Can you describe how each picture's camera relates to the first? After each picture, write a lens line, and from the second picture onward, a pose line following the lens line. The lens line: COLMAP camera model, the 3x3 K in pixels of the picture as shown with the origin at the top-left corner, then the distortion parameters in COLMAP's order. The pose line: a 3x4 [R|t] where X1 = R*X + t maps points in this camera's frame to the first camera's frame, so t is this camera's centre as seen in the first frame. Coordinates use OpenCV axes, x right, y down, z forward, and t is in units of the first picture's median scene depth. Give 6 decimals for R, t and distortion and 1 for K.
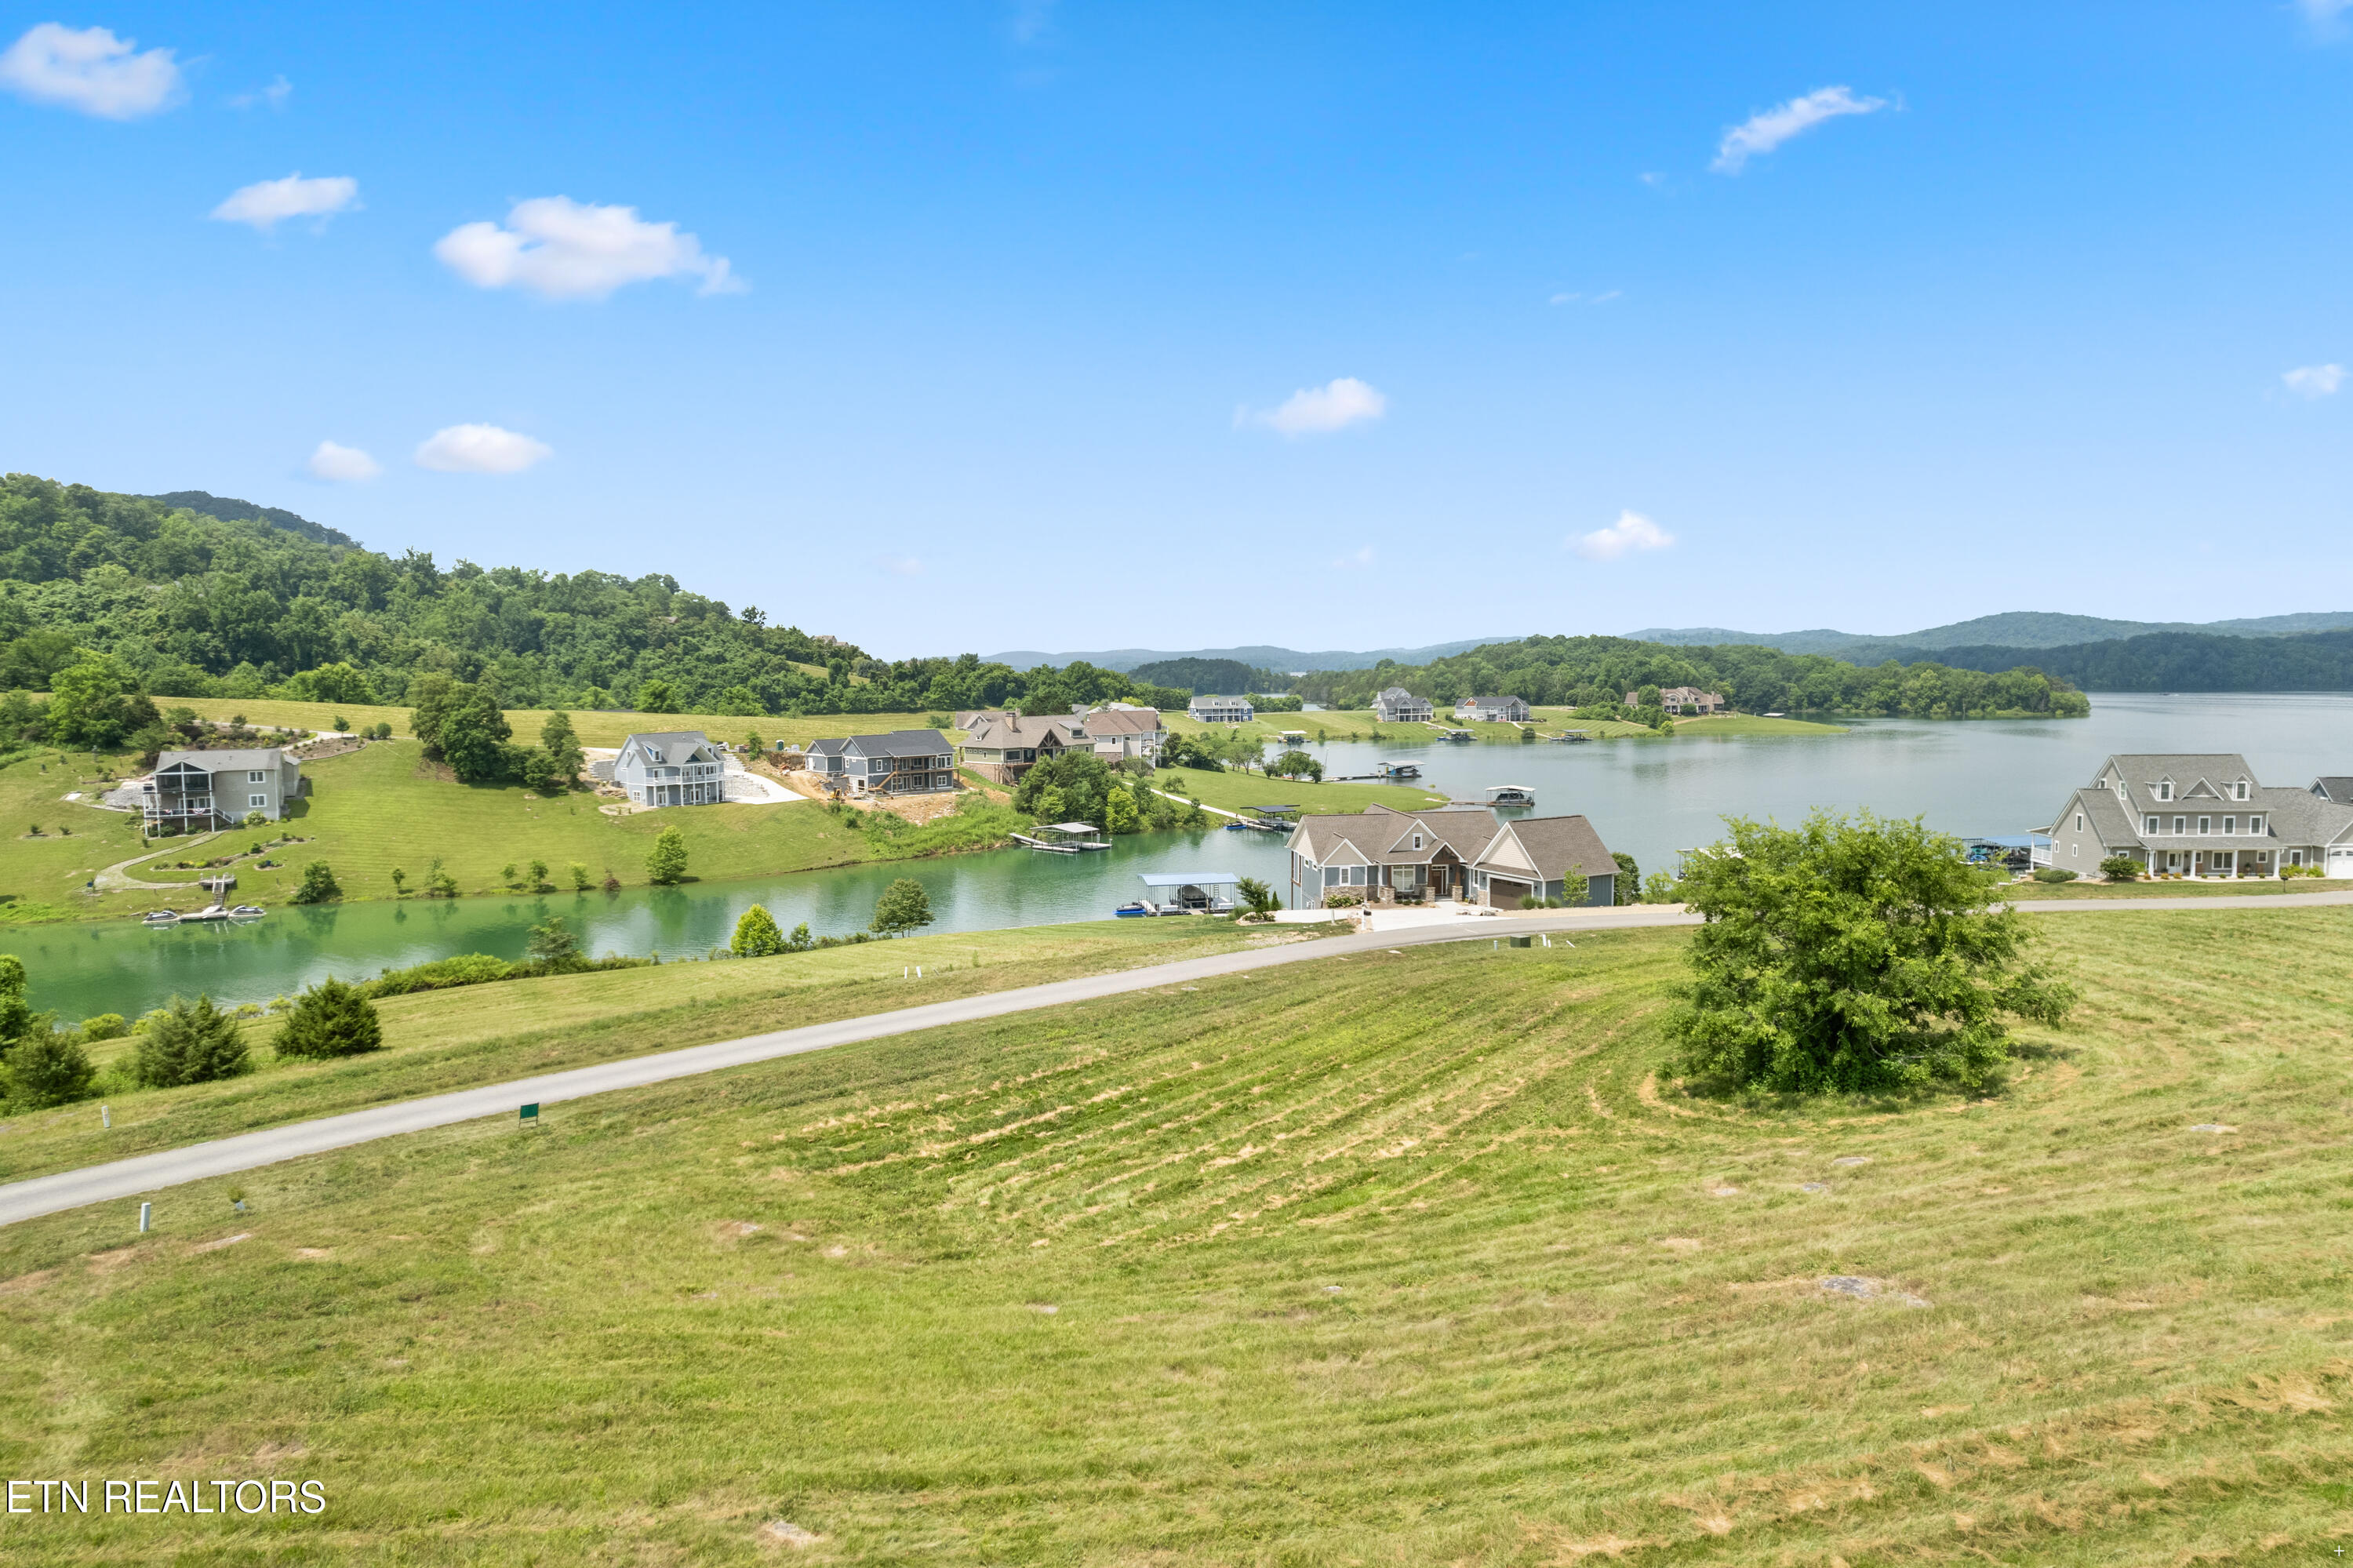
lens RADIAL K [[1495.7, 0, 1176.5], [0, 1495.7, 784.0], [0, 0, 1]] dist [-0.080008, 0.074574]
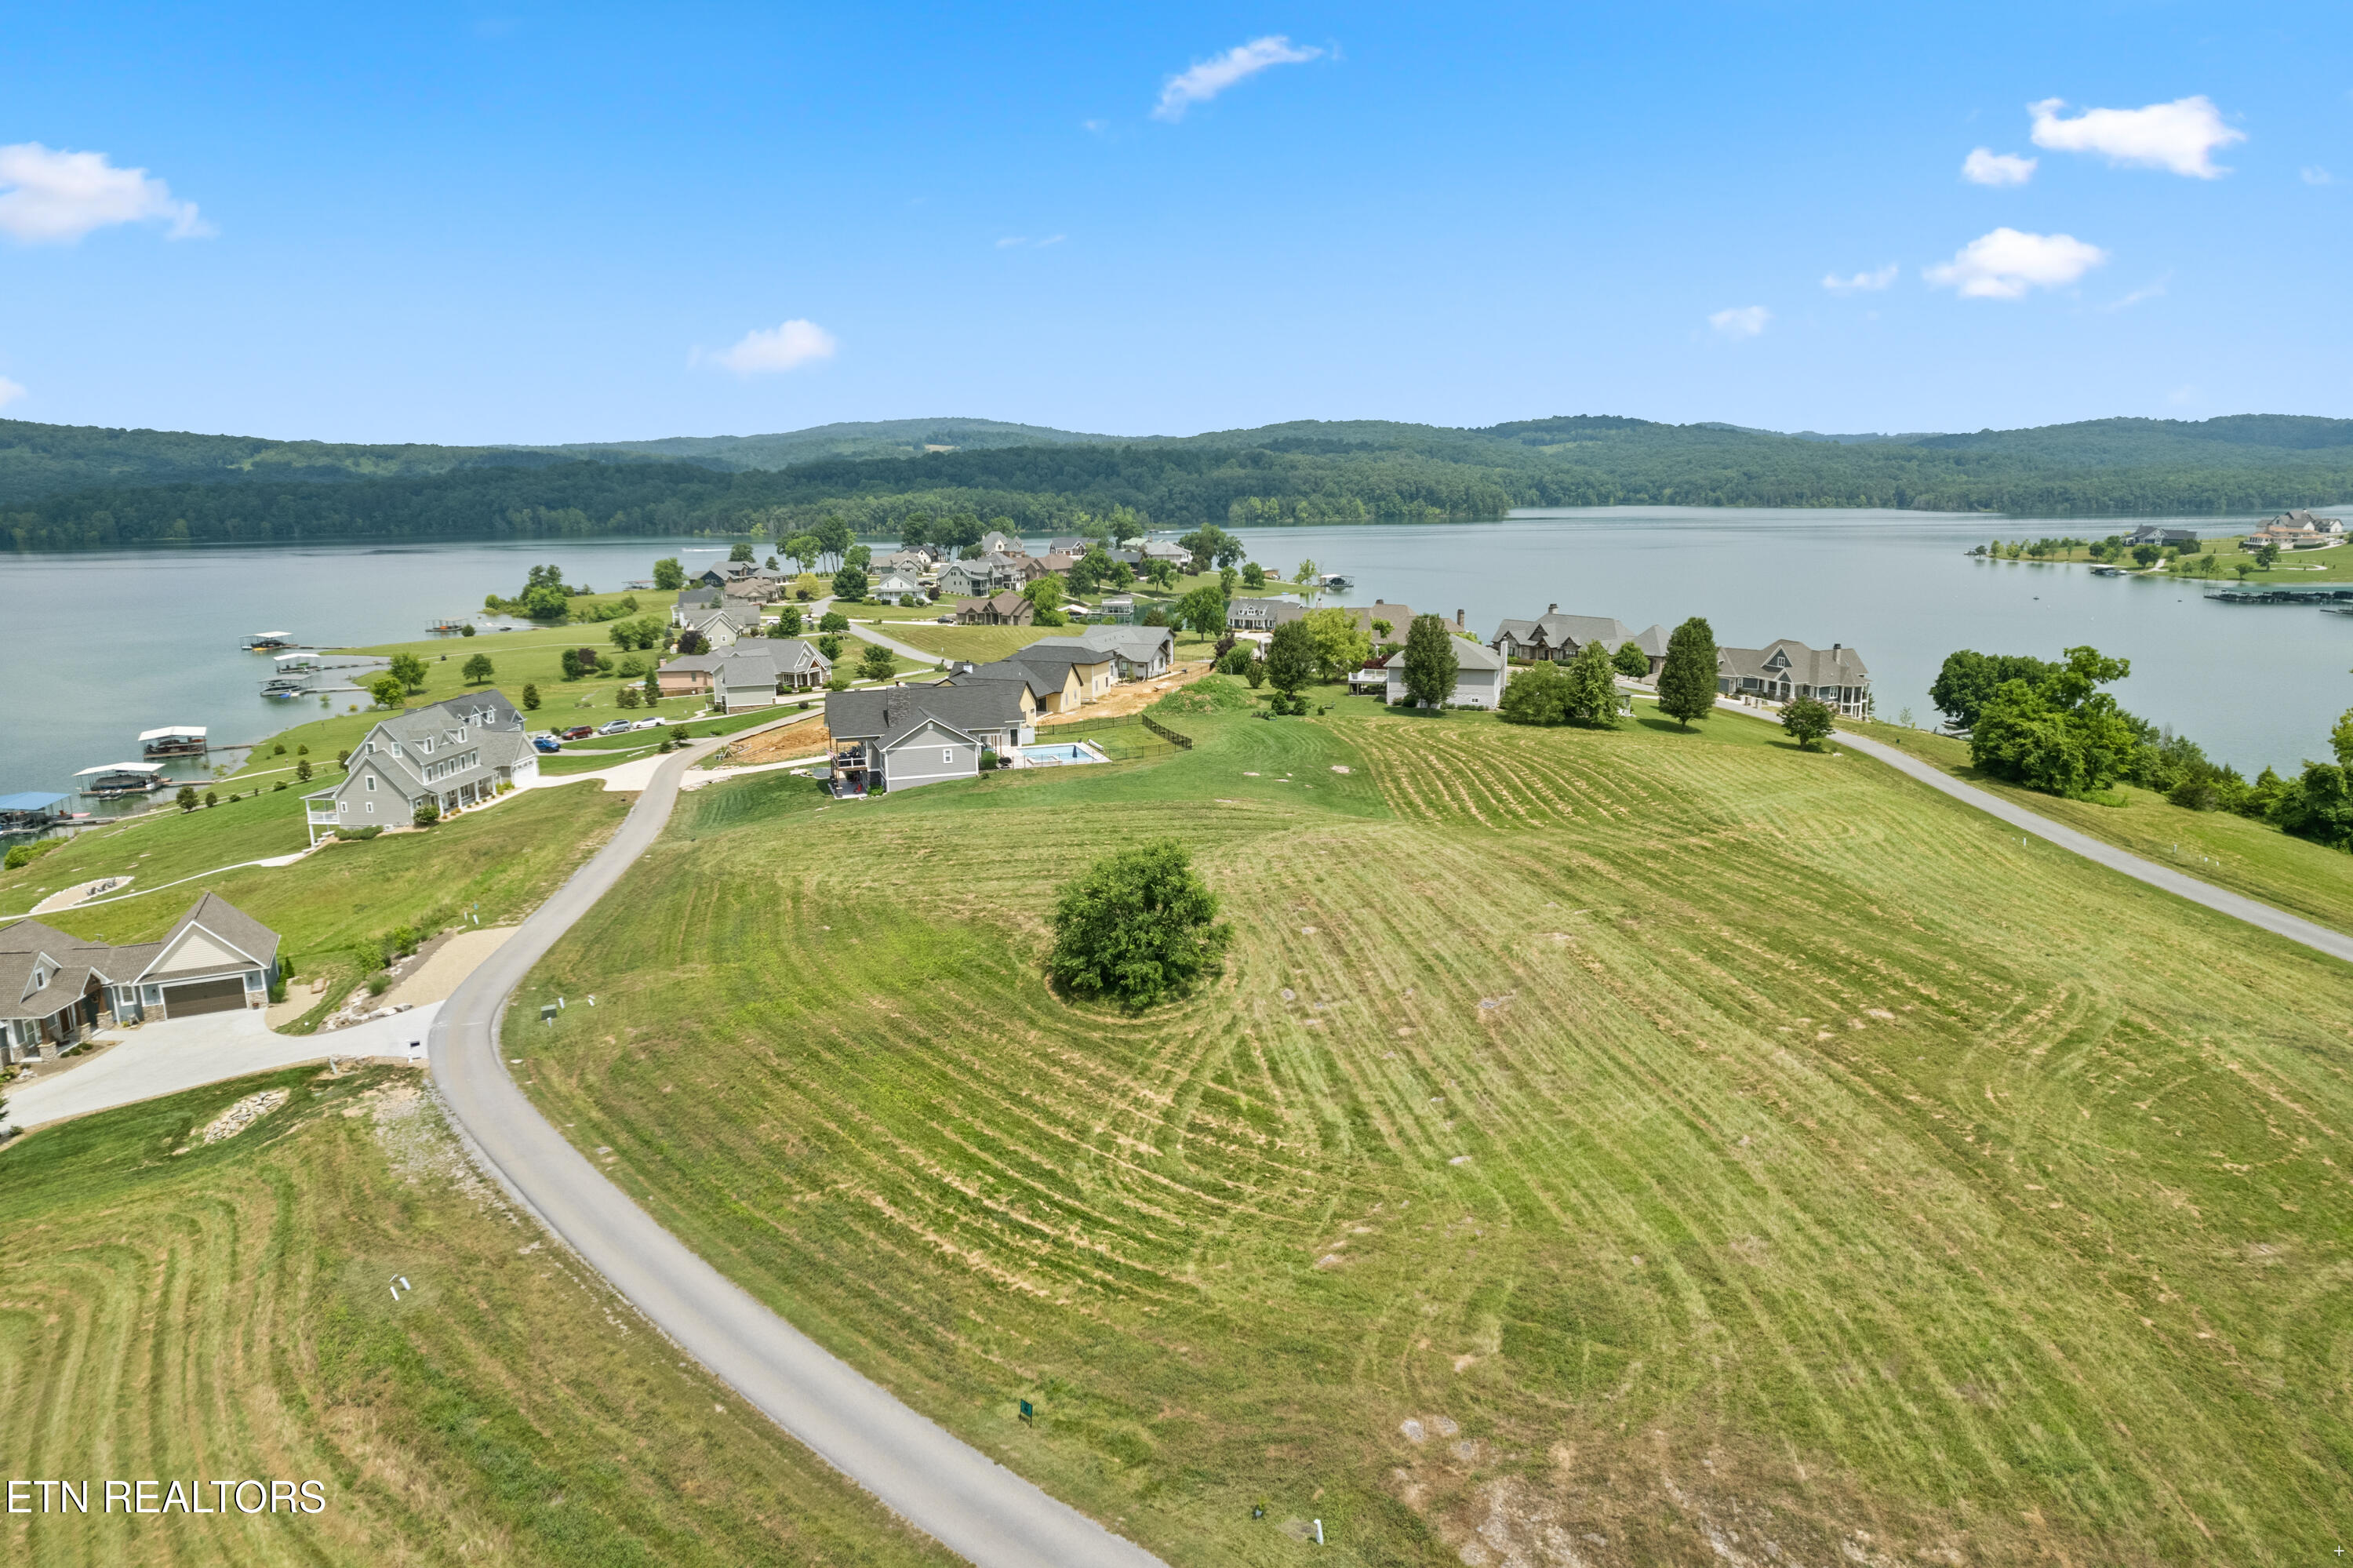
lens RADIAL K [[1495.7, 0, 1176.5], [0, 1495.7, 784.0], [0, 0, 1]] dist [-0.080008, 0.074574]
pose [[0.065869, -0.199370, 0.977708, -0.241616], [0.087104, 0.977244, 0.193407, -0.071878], [-0.994019, 0.072422, 0.081736, 0.136643]]
